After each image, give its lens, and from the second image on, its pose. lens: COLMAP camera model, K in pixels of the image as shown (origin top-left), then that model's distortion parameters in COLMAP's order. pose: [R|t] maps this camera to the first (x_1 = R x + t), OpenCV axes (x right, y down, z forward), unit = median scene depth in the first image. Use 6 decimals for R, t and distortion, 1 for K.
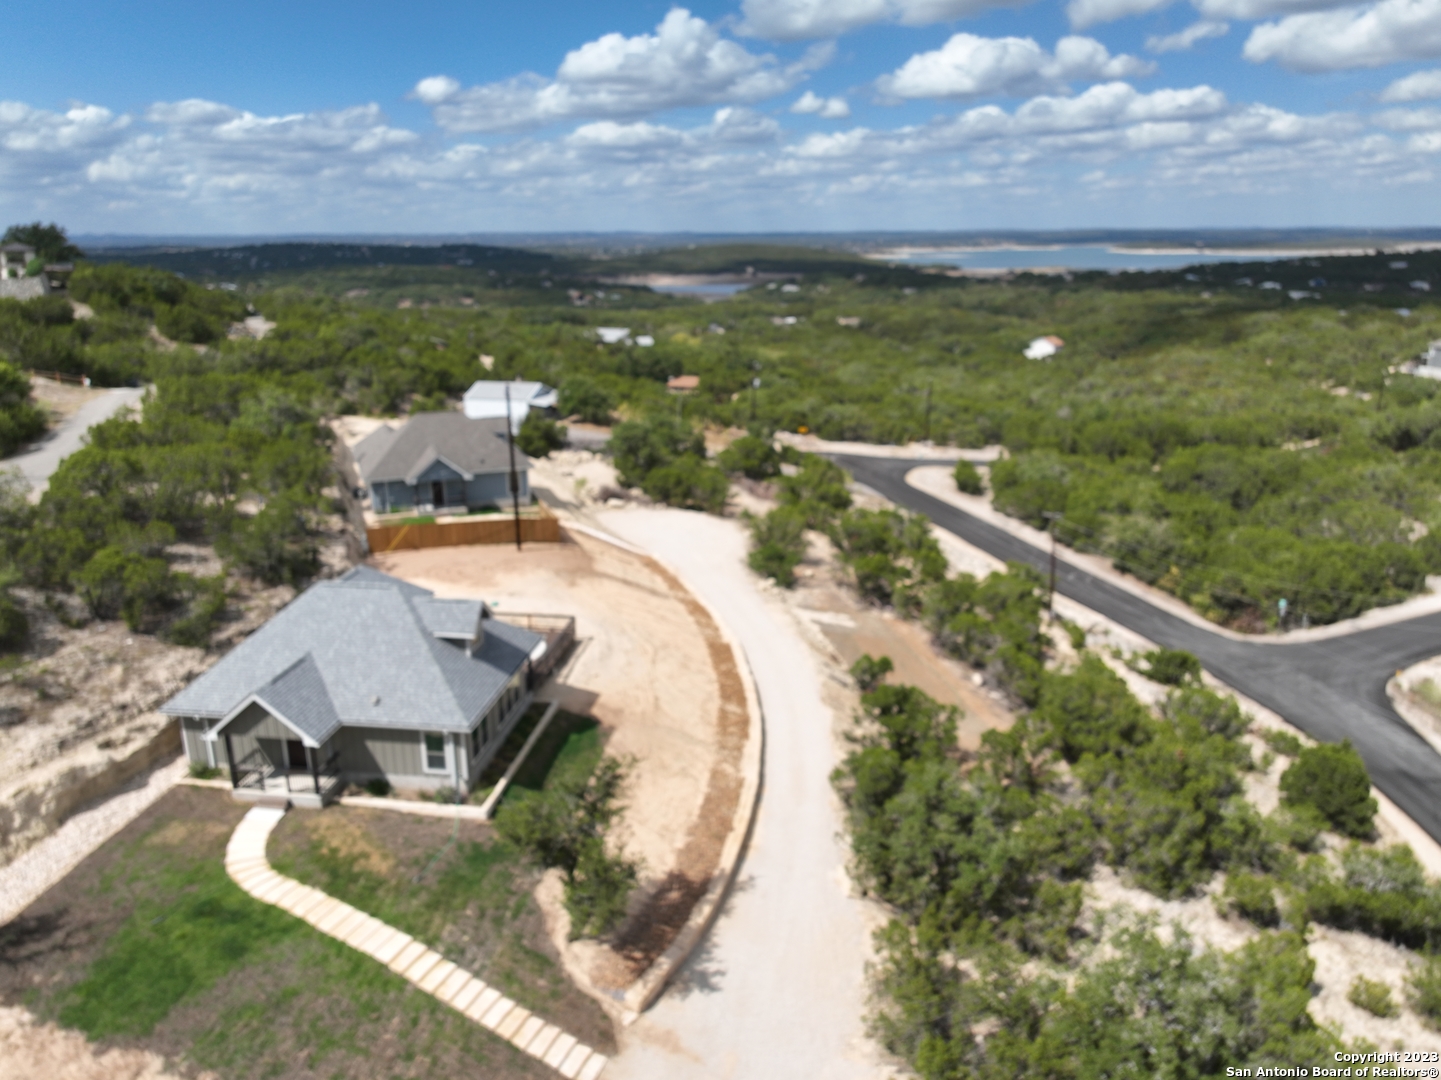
lens RADIAL K [[1017.6, 0, 728.6], [0, 1017.6, 543.2], [0, 0, 1]] dist [-0.000290, -0.000528]
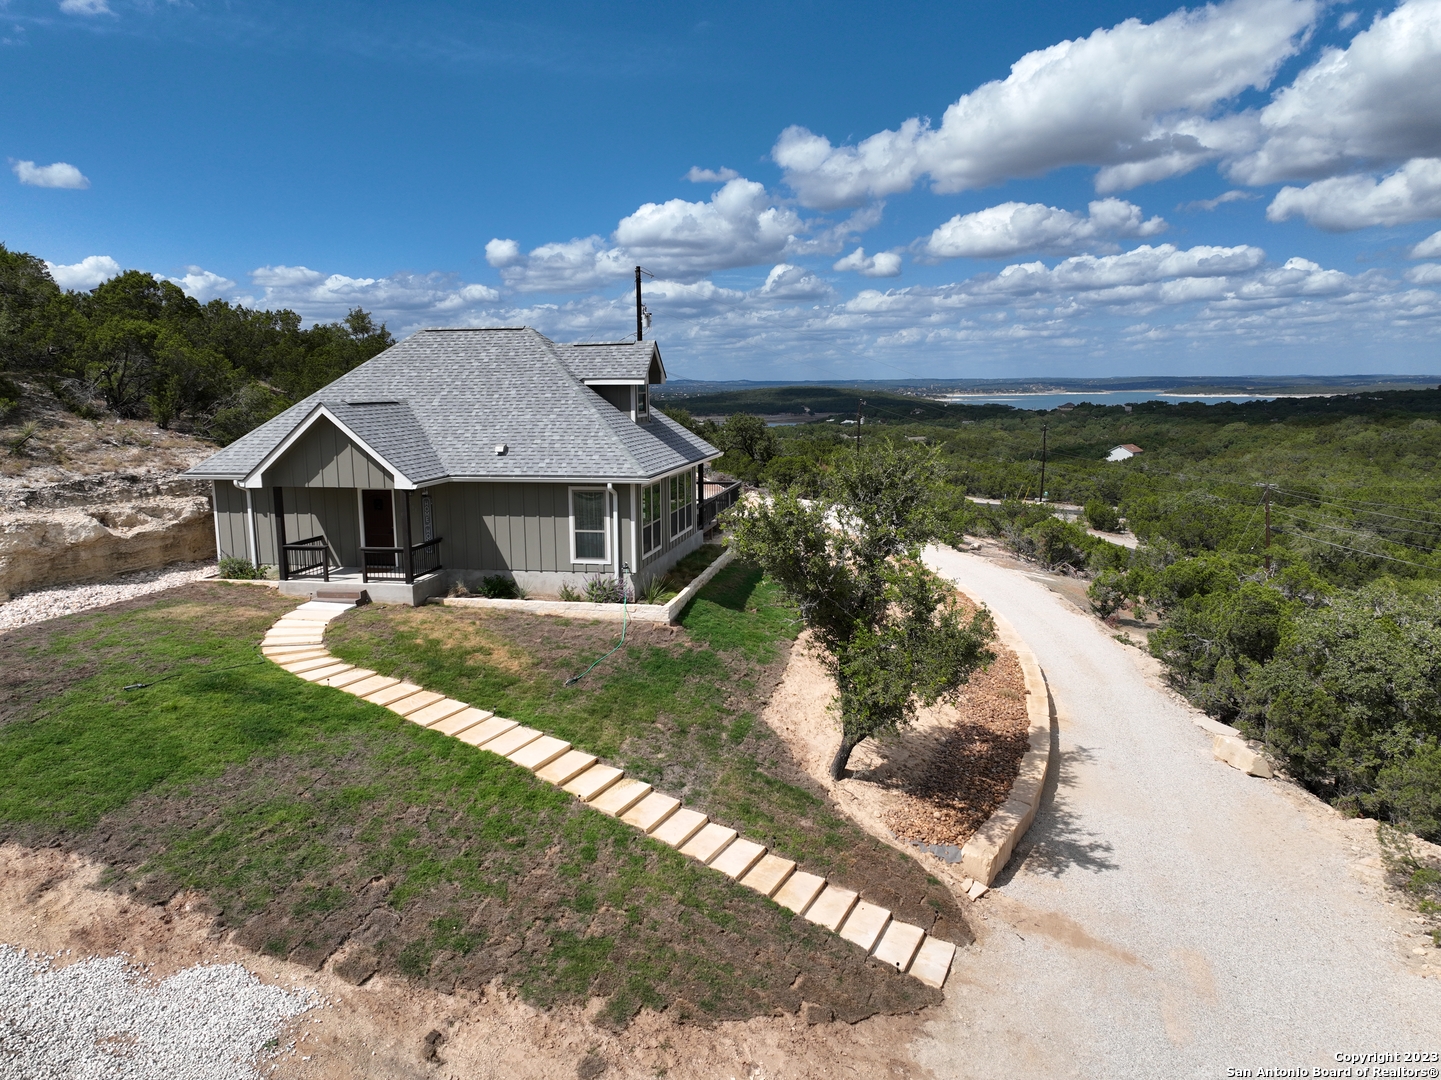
lens RADIAL K [[1017.6, 0, 728.6], [0, 1017.6, 543.2], [0, 0, 1]] dist [-0.000290, -0.000528]
pose [[0.998335, 0.009516, -0.056900, -0.183644], [-0.016553, 0.992081, -0.124504, 0.330301], [0.055264, 0.125239, 0.990586, 0.411710]]
